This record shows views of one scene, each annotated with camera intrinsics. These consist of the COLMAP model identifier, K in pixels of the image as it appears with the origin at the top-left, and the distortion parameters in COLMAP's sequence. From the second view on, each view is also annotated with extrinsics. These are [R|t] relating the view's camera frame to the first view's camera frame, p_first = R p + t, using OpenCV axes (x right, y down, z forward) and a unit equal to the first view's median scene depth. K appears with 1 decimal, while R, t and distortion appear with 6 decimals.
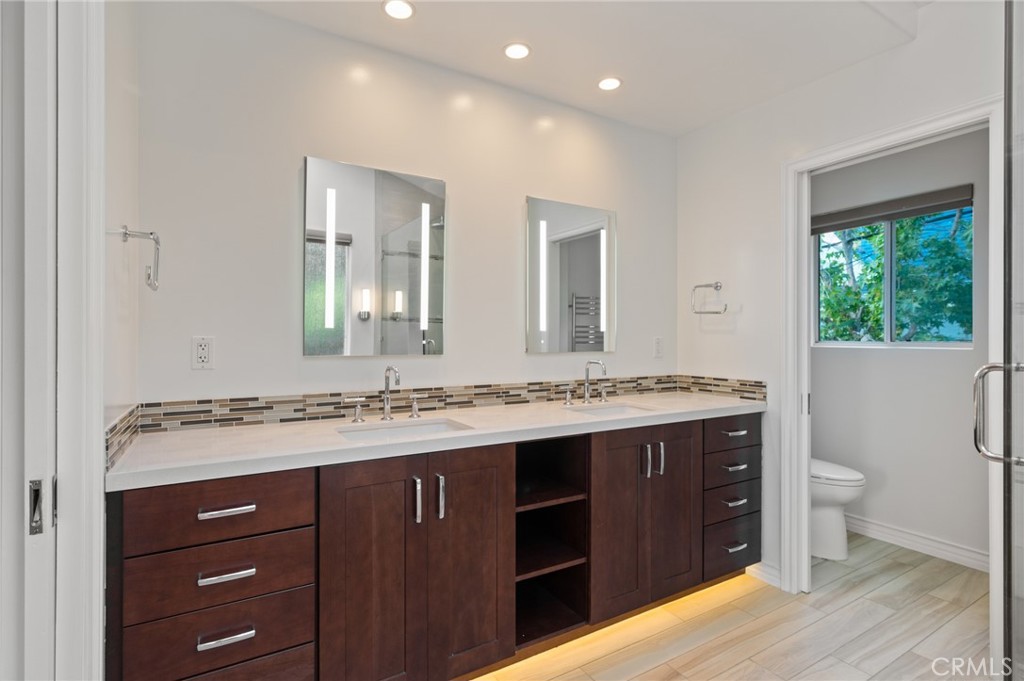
lens RADIAL K [[526.7, 0, 507.0], [0, 526.7, 335.5], [0, 0, 1]] dist [0.005771, 0.000342]
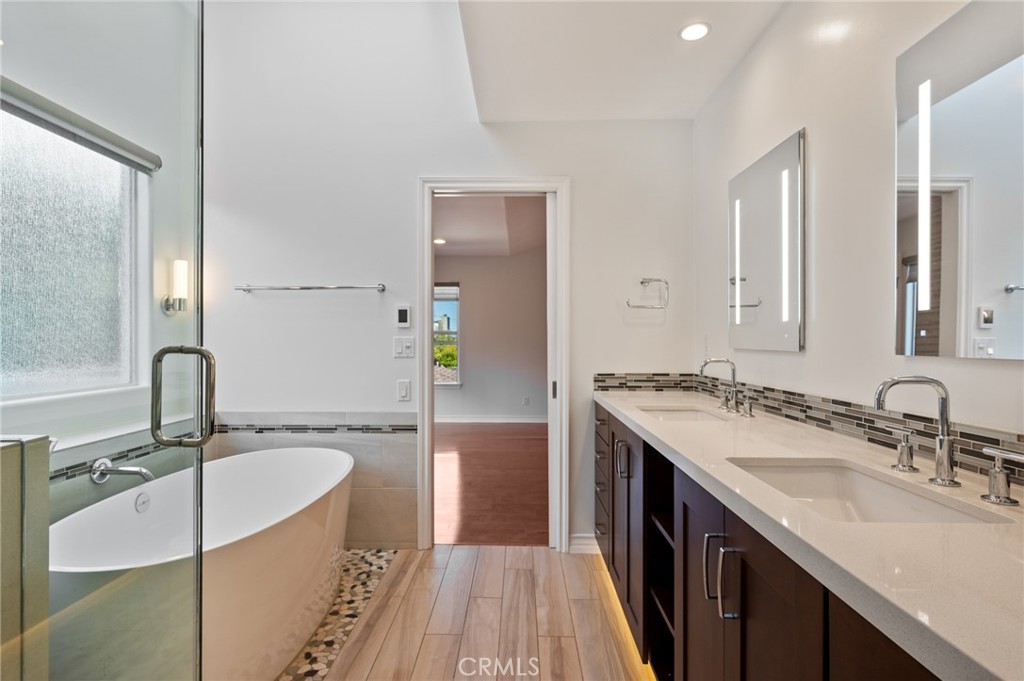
lens RADIAL K [[526.7, 0, 511.5], [0, 526.7, 342.7], [0, 0, 1]] dist [0.005771, 0.000342]
pose [[-0.535532, 0.001458, -0.844514, 0.685146], [-0.002670, 0.999991, 0.003420, 0.019411], [0.844511, 0.004087, -0.535523, 0.948611]]
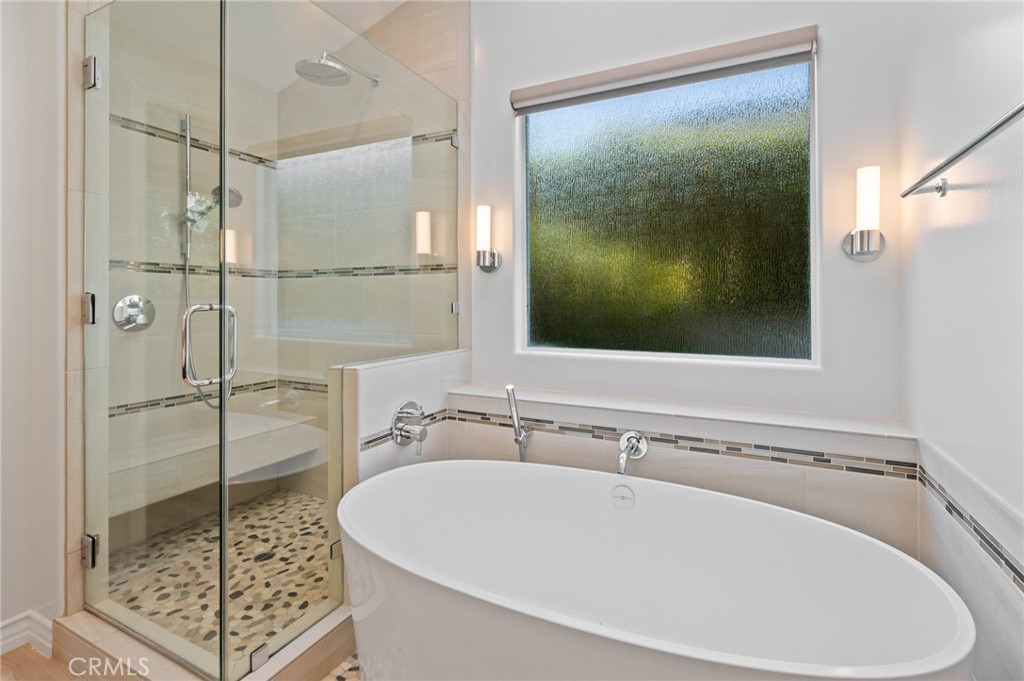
lens RADIAL K [[470.7, 0, 487.5], [0, 470.7, 300.2], [0, 0, 1]] dist [-0.000267, -0.000430]
pose [[-0.522407, 0.003730, 0.852688, -0.149000], [-0.002232, 0.999981, -0.005742, 0.024164], [-0.852693, -0.004902, -0.522389, 0.477797]]
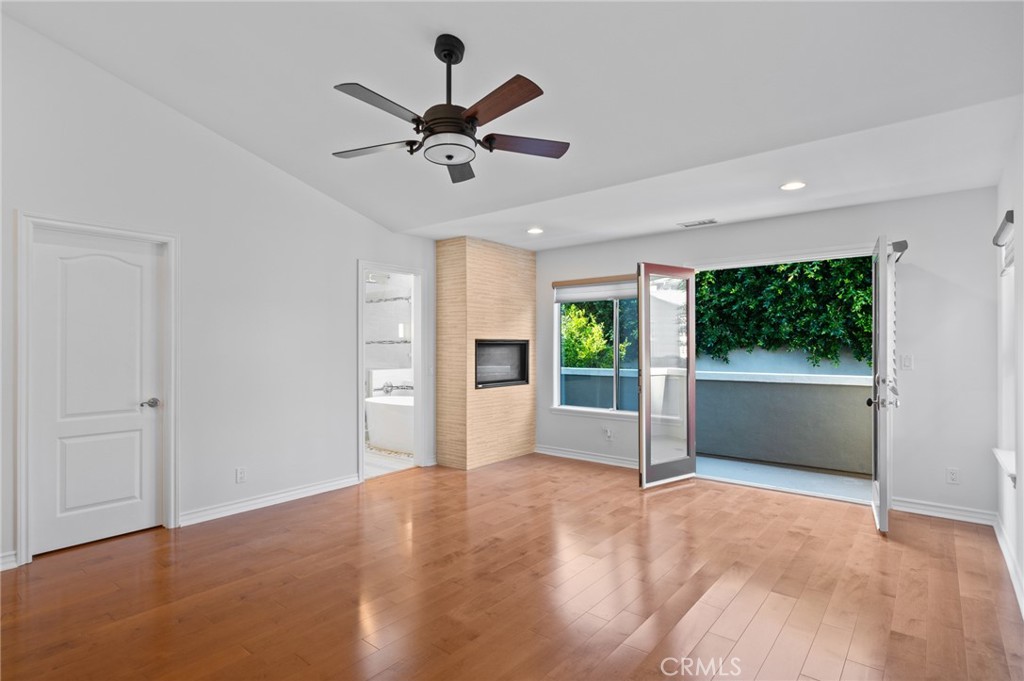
lens RADIAL K [[526.7, 0, 507.1], [0, 526.7, 343.5], [0, 0, 1]] dist [0.005771, 0.000342]
pose [[-0.329315, -0.001388, 0.944219, -2.539467], [0.001521, 0.999997, 0.002001, -0.041130], [-0.944219, 0.002095, -0.329311, 0.547058]]
